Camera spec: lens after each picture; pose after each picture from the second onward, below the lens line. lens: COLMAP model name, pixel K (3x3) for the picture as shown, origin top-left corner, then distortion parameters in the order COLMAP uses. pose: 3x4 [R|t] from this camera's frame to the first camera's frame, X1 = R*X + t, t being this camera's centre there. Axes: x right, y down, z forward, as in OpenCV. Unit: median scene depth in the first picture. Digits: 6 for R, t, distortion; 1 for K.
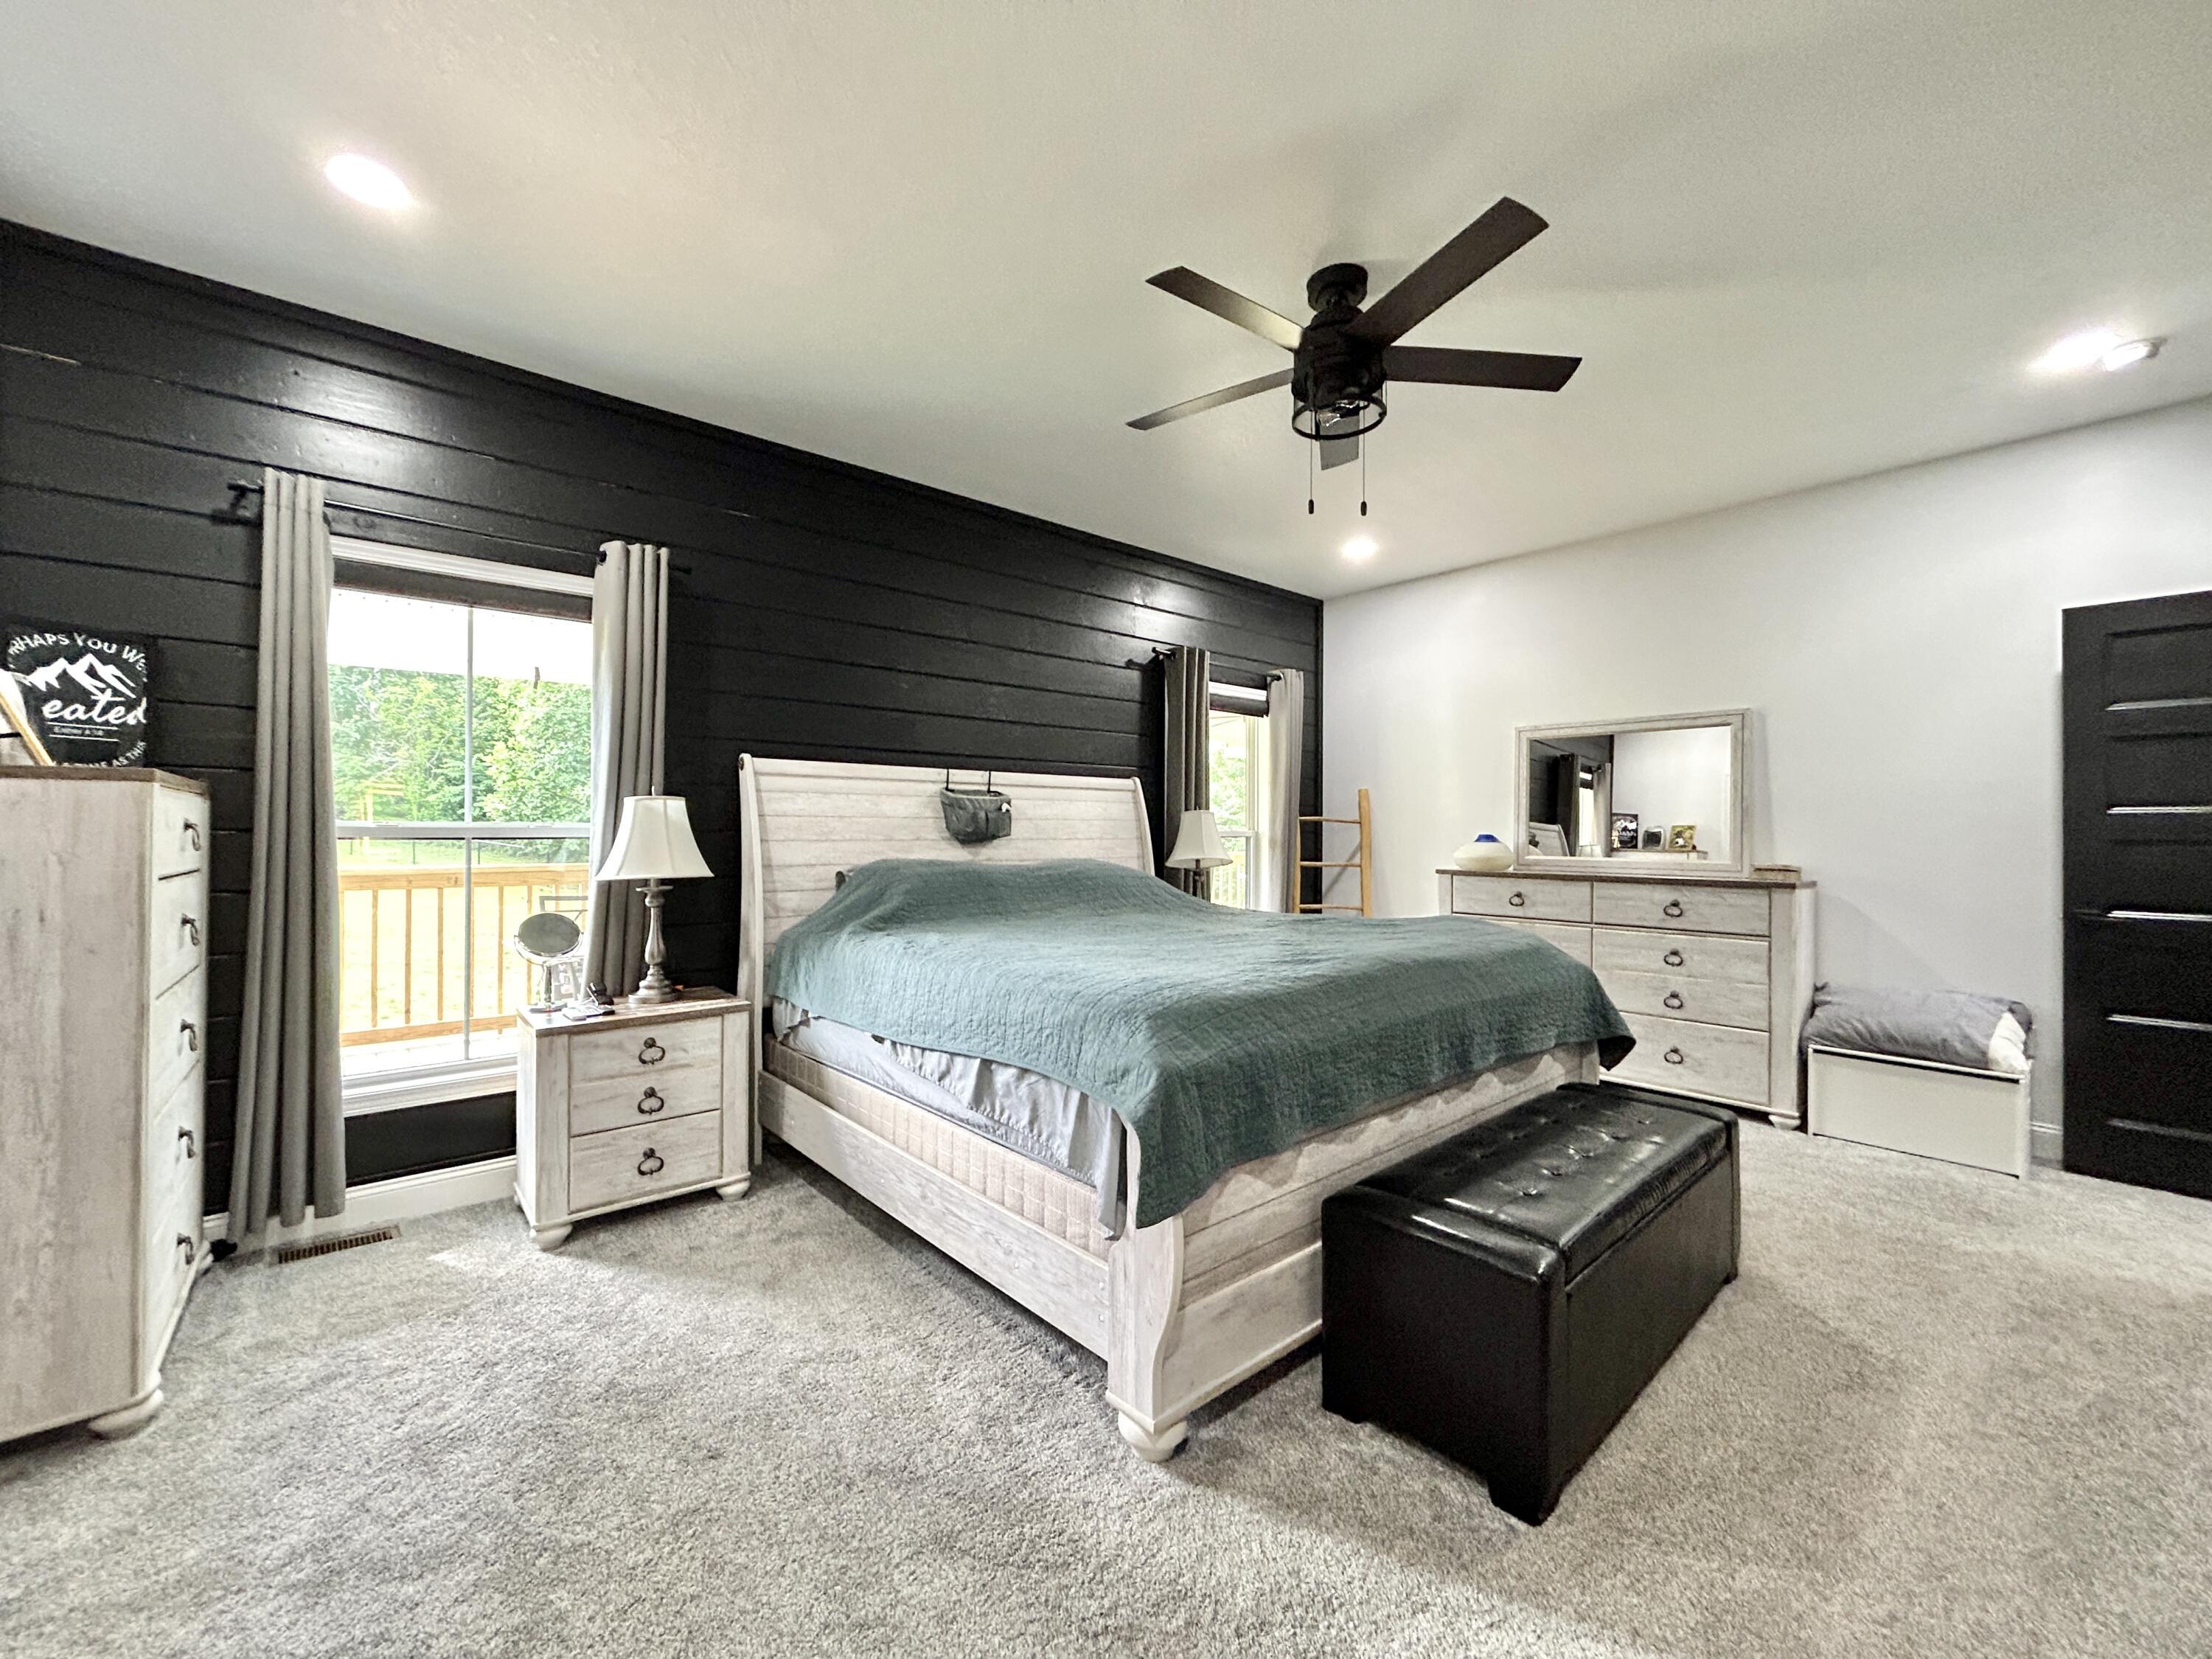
lens RADIAL K [[889.5, 0, 1106.0], [0, 889.5, 829.9], [0, 0, 1]] dist [-0.000808, 0.000348]
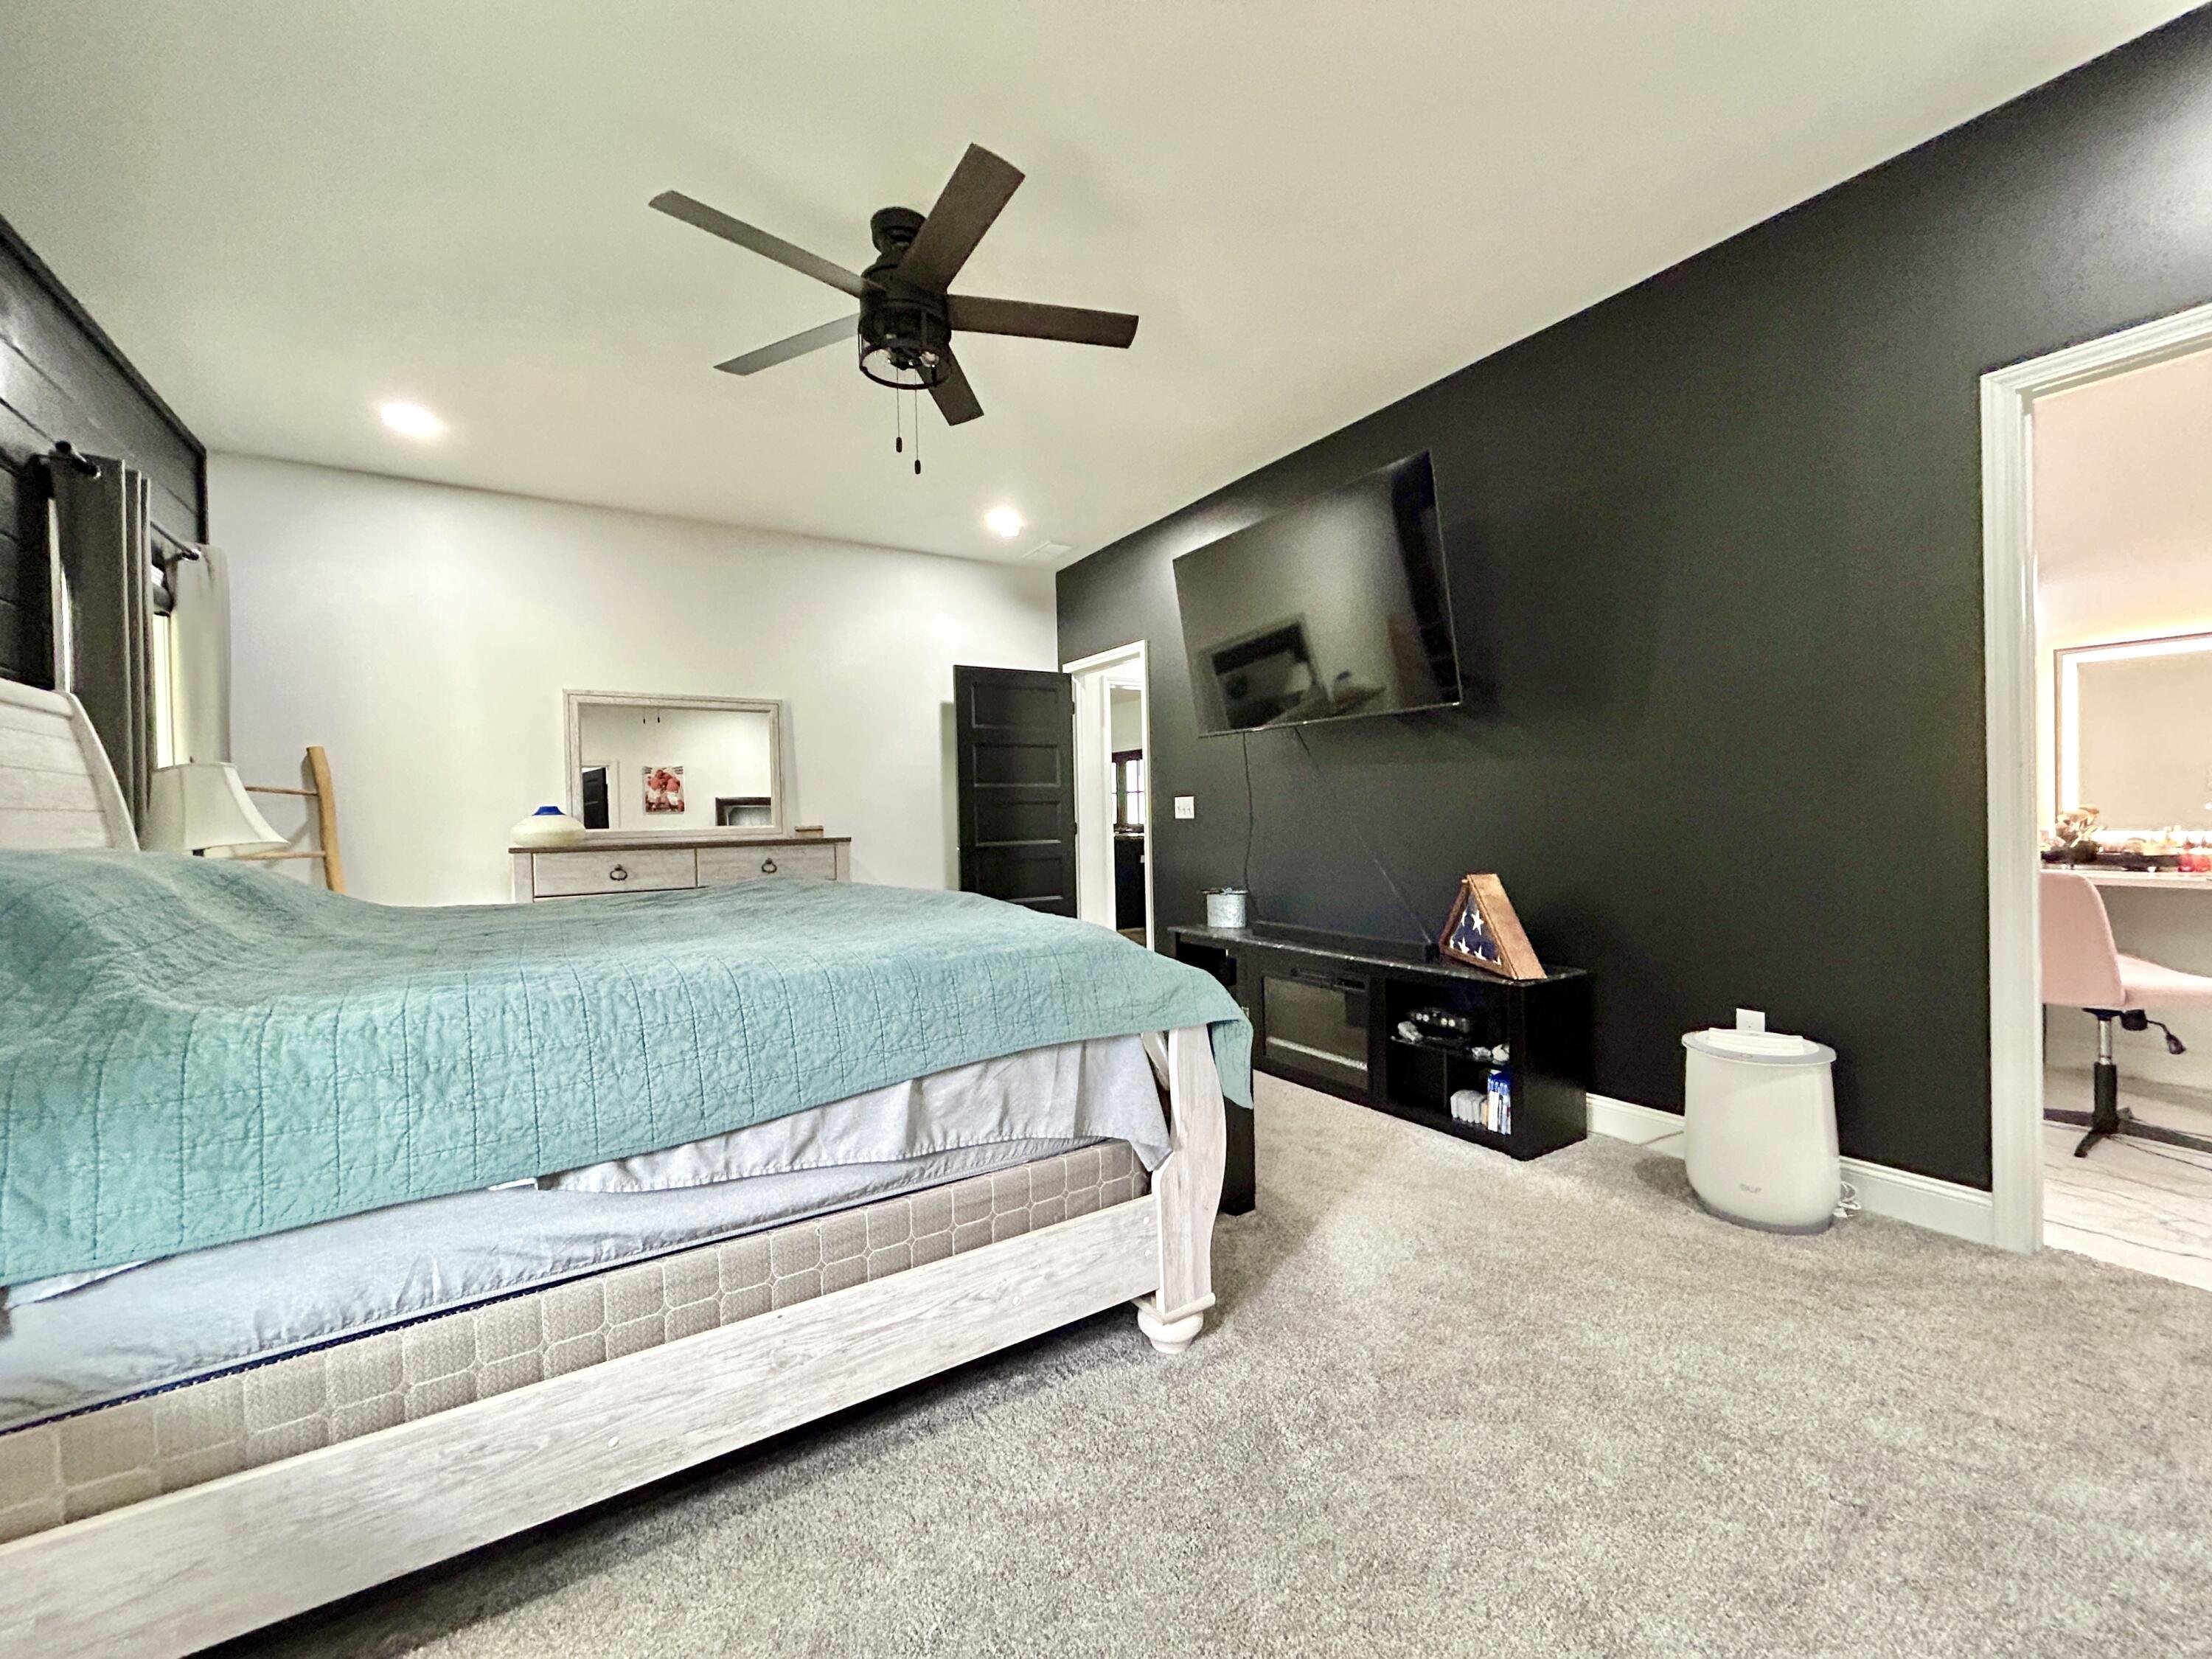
lens RADIAL K [[889.5, 0, 1095.6], [0, 889.5, 825.7], [0, 0, 1]] dist [-0.000808, 0.000348]
pose [[0.154295, -0.021570, 0.987789, -0.428316], [0.022187, 0.999585, 0.018362, 0.023964], [-0.987776, 0.019083, 0.154710, 0.390996]]
